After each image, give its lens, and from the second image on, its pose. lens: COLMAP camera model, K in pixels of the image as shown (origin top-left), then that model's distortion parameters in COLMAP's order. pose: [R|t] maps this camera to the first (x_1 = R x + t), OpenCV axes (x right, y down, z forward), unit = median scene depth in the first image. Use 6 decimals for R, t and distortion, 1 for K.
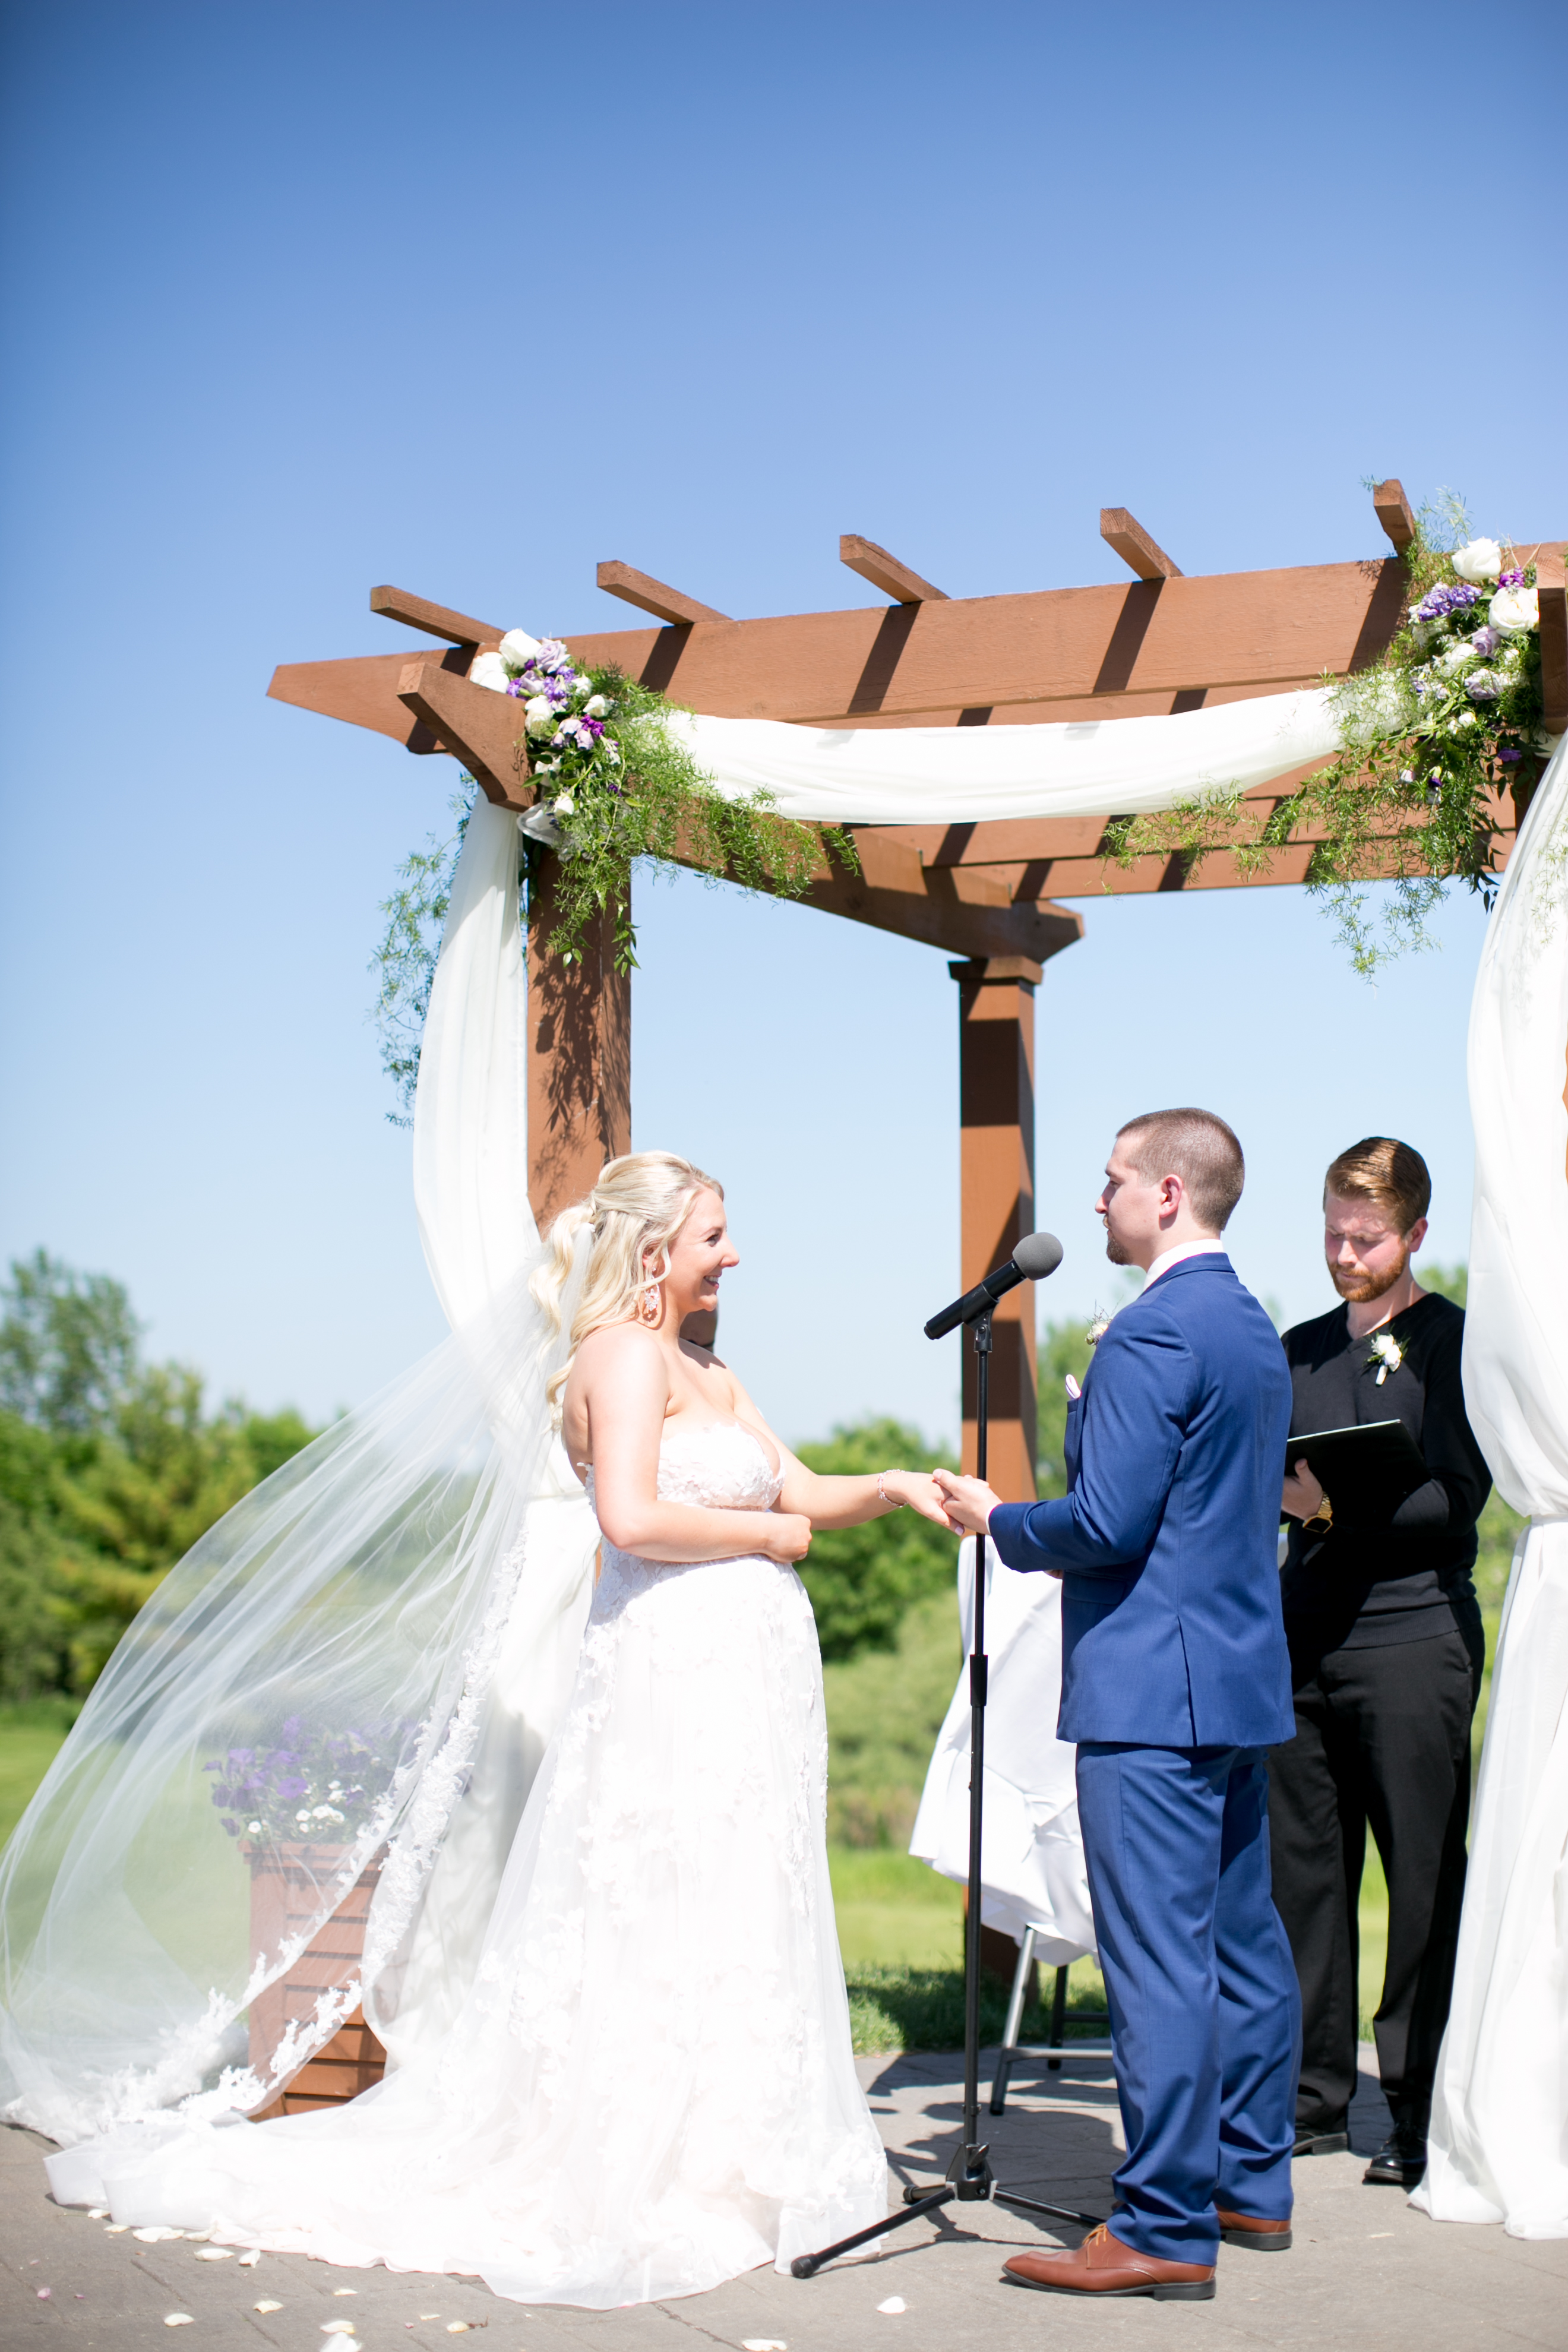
lens RADIAL K [[3419.7, 0, 784.9], [0, 3419.7, 1174.2], [0, 0, 1]] dist [-0.120213, 0.000000]
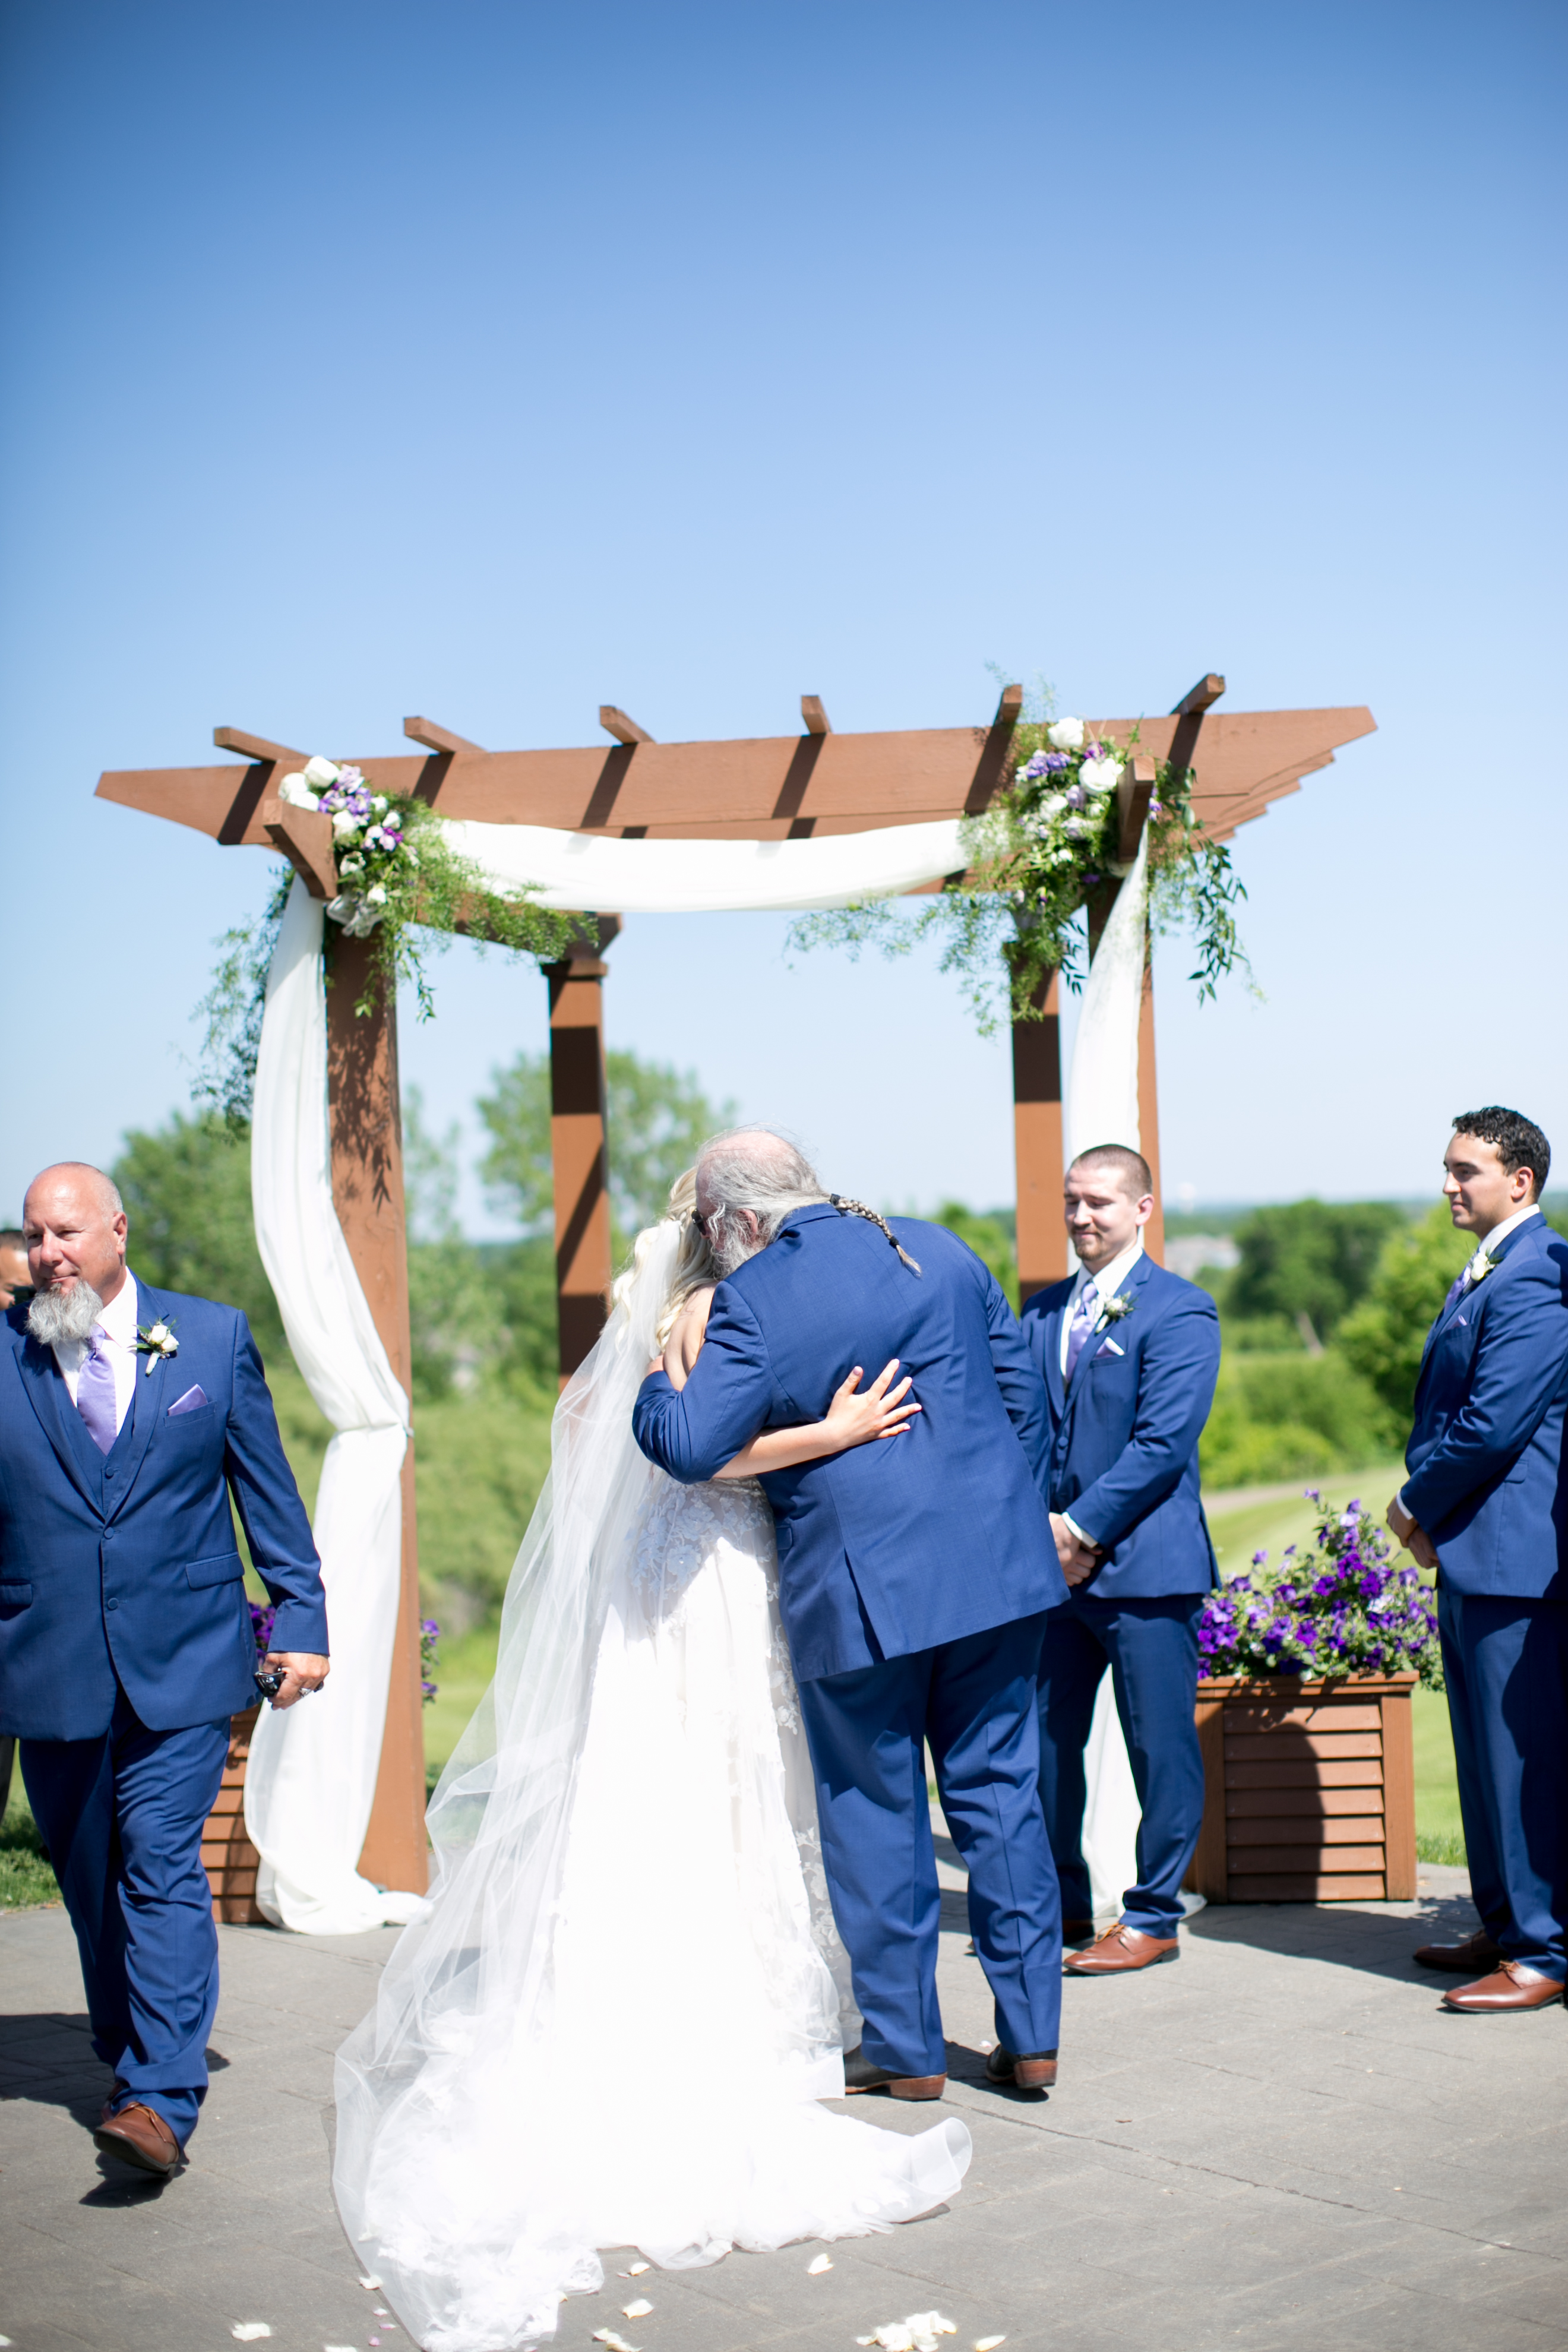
lens RADIAL K [[3419.7, 0, 835.7], [0, 3419.7, 1216.5], [0, 0, 1]] dist [-0.120213, 0.000000]
pose [[0.961939, -0.025634, 0.272060, -0.248979], [0.008102, 0.997828, 0.065369, -0.070665], [-0.273145, -0.060677, 0.960057, -0.297702]]
